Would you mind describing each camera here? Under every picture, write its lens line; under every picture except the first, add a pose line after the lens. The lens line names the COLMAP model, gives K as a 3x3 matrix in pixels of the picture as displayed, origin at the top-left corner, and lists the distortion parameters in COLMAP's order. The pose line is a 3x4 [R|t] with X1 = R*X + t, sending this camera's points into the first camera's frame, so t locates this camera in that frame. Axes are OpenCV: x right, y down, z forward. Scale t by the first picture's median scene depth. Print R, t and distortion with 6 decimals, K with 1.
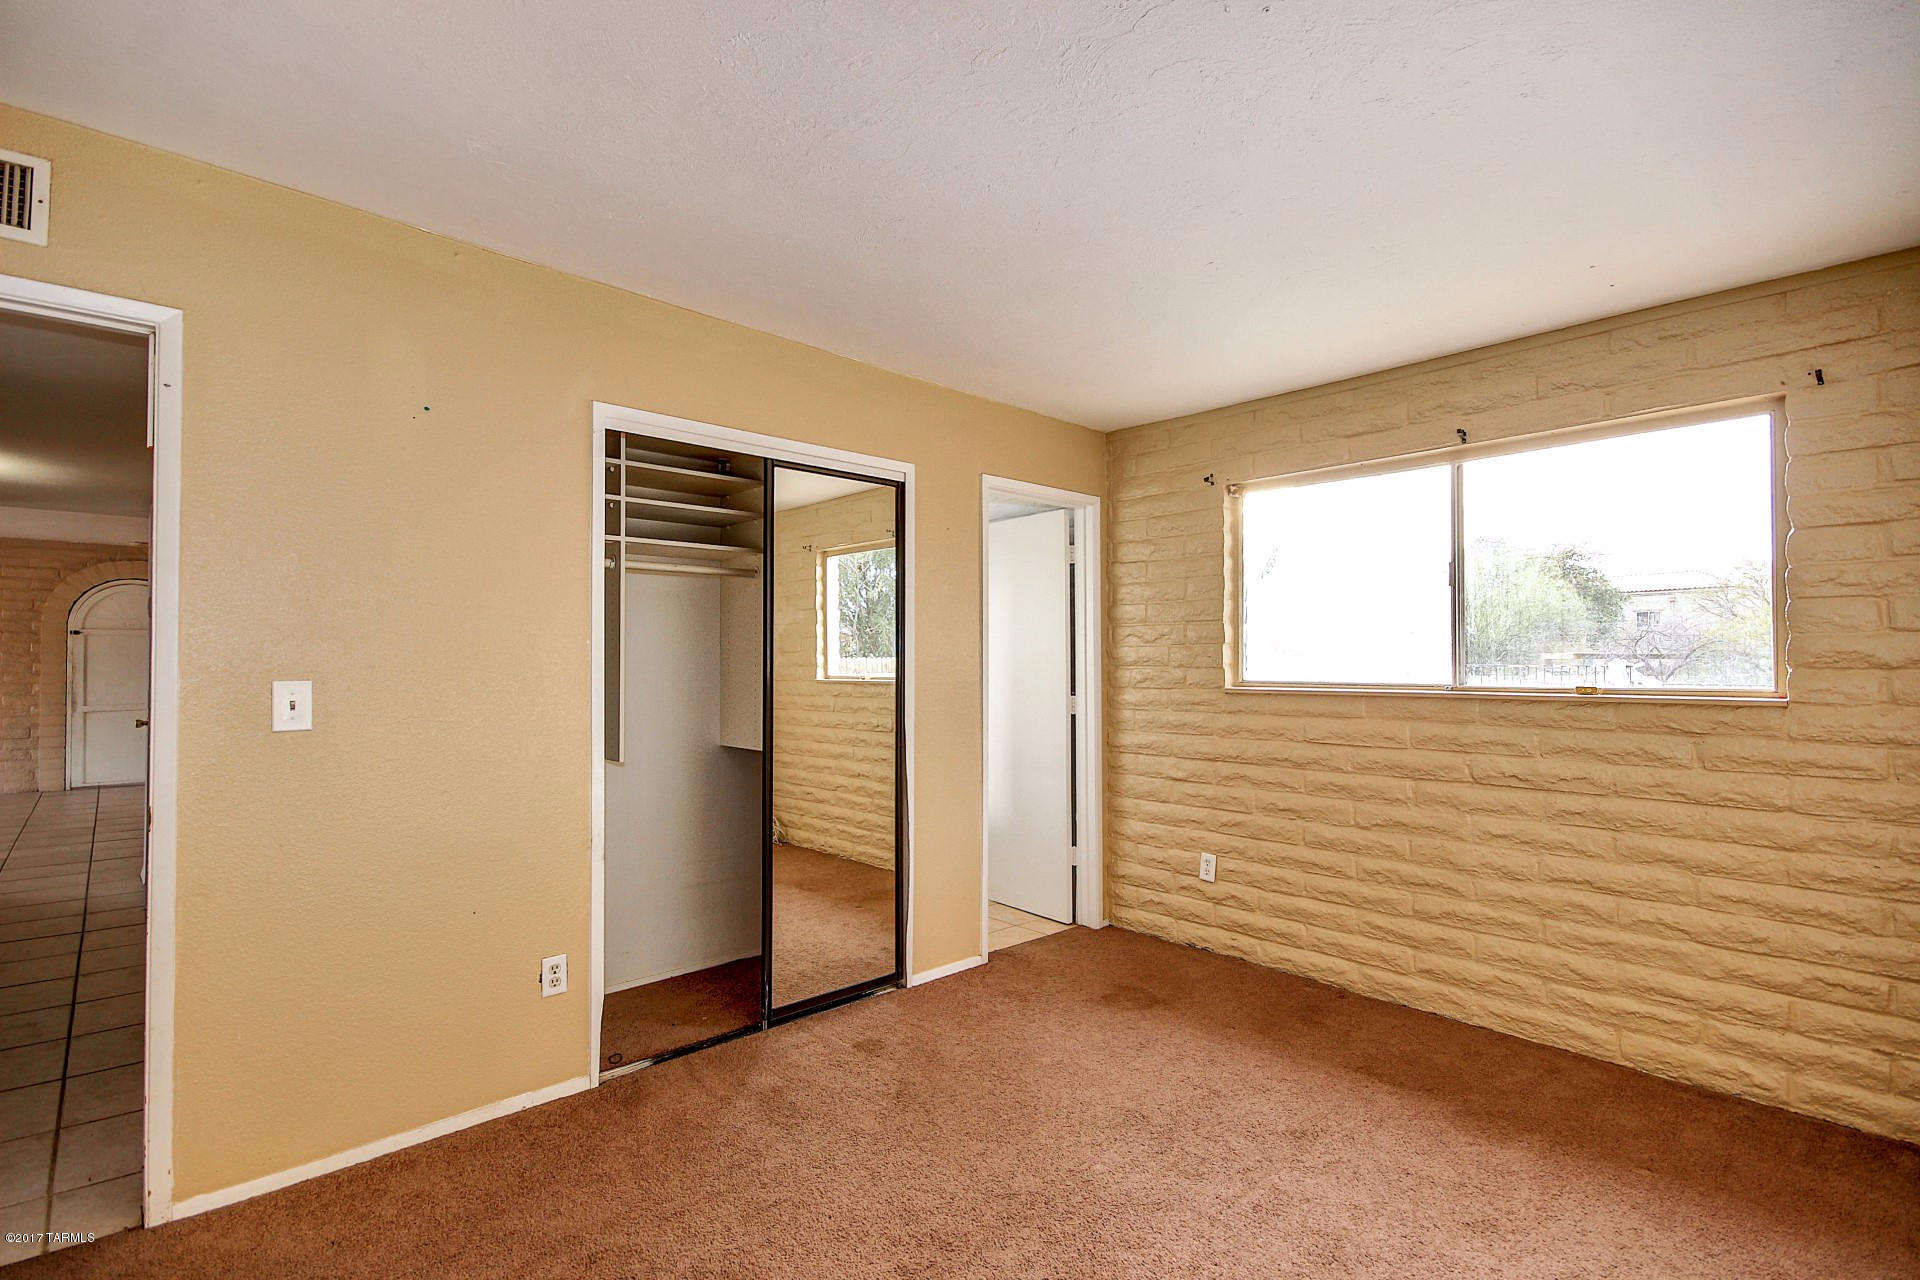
lens RADIAL K [[936.1, 0, 957.7], [0, 936.1, 645.5], [0, 0, 1]] dist [0.016894, -0.008029]
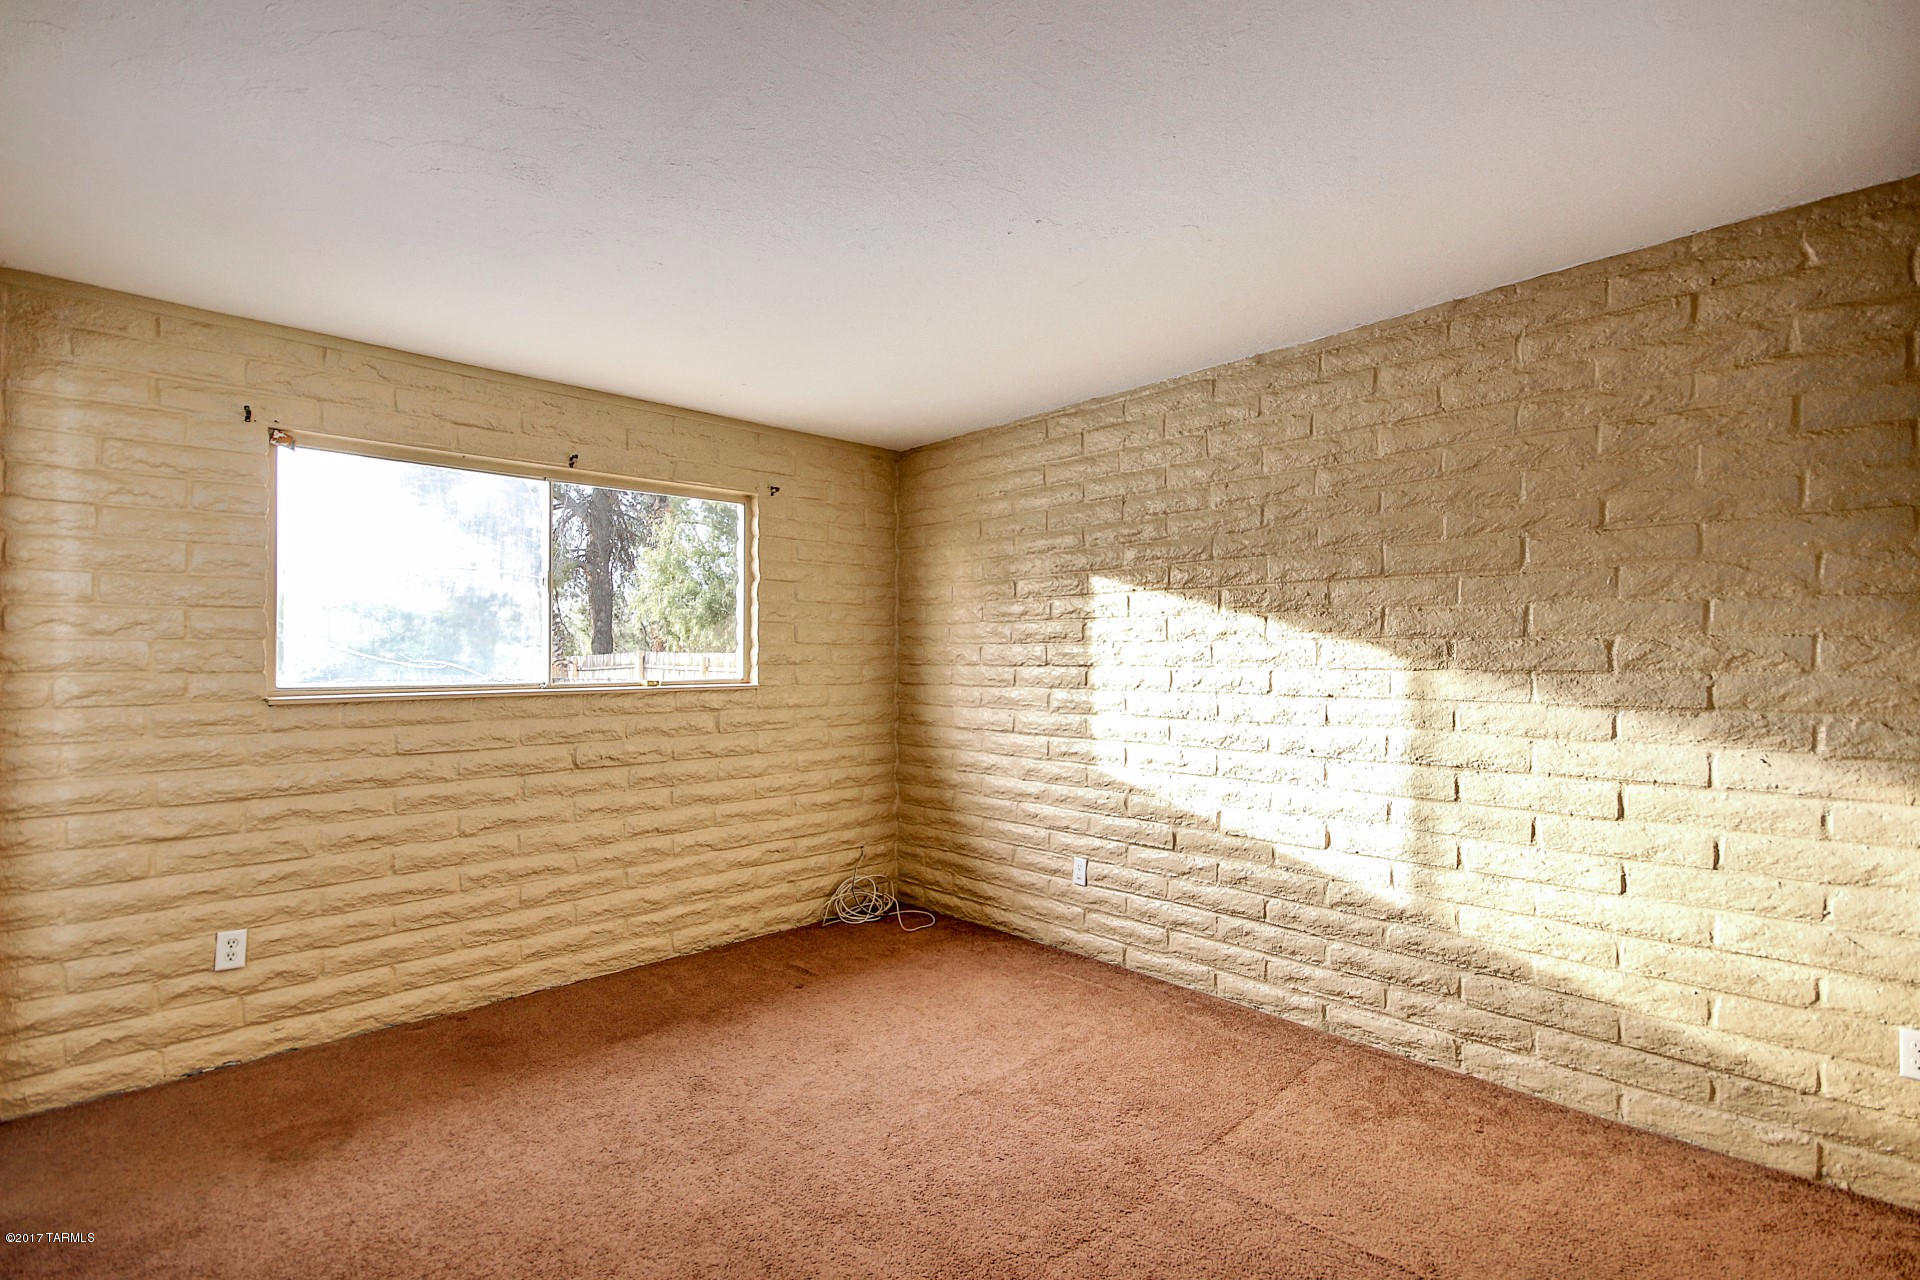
lens RADIAL K [[936.1, 0, 960.3], [0, 936.1, 648.0], [0, 0, 1]] dist [0.016894, -0.008029]
pose [[-0.060247, 0.010650, 0.998127, -0.560711], [-0.014140, 0.999834, -0.011522, 0.006340], [-0.998083, -0.014807, -0.060086, 0.558159]]
